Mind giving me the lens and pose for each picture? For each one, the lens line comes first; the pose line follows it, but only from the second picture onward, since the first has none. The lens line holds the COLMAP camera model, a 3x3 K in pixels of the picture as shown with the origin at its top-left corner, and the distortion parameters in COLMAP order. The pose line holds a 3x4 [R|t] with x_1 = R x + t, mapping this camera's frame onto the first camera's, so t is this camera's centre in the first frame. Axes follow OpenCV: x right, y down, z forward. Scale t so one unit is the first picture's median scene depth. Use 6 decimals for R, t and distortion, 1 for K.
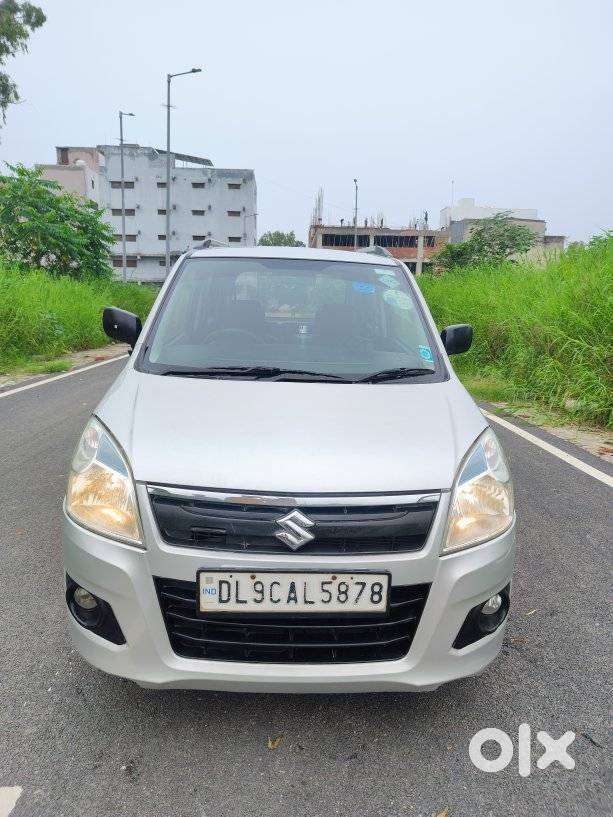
lens RADIAL K [[542.0, 0, 306.5], [0, 542.0, 408.5], [0, 0, 1]] dist [0.012011, 0.005534]
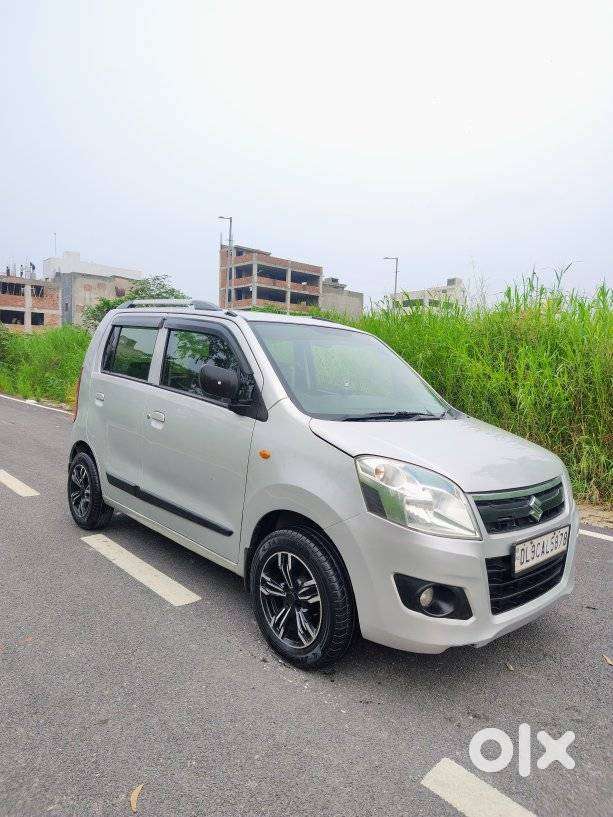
lens RADIAL K [[542.0, 0, 306.5], [0, 542.0, 408.5], [0, 0, 1]] dist [0.012011, 0.005534]
pose [[0.759733, -0.041983, 0.648879, -0.261518], [0.104524, 0.992821, -0.058145, -0.007364], [-0.641780, 0.111998, 0.758667, 0.032906]]
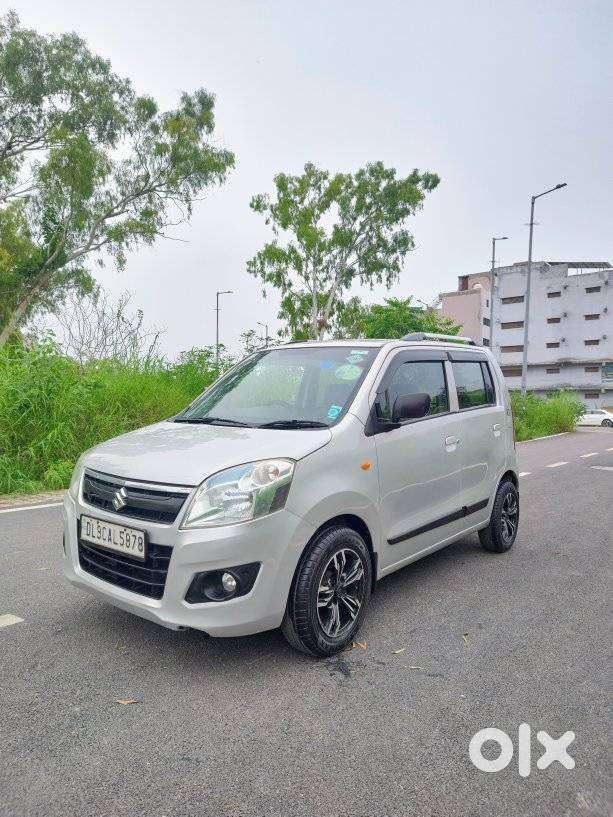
lens RADIAL K [[552.6, 0, 306.5], [0, 552.6, 408.5], [0, 0, 1]] dist [0.007020, 0.003981]
pose [[0.759095, -0.008511, -0.650924, 0.260801], [-0.122027, 0.980330, -0.155123, 0.024373], [0.639441, 0.197183, 0.743125, 0.006392]]
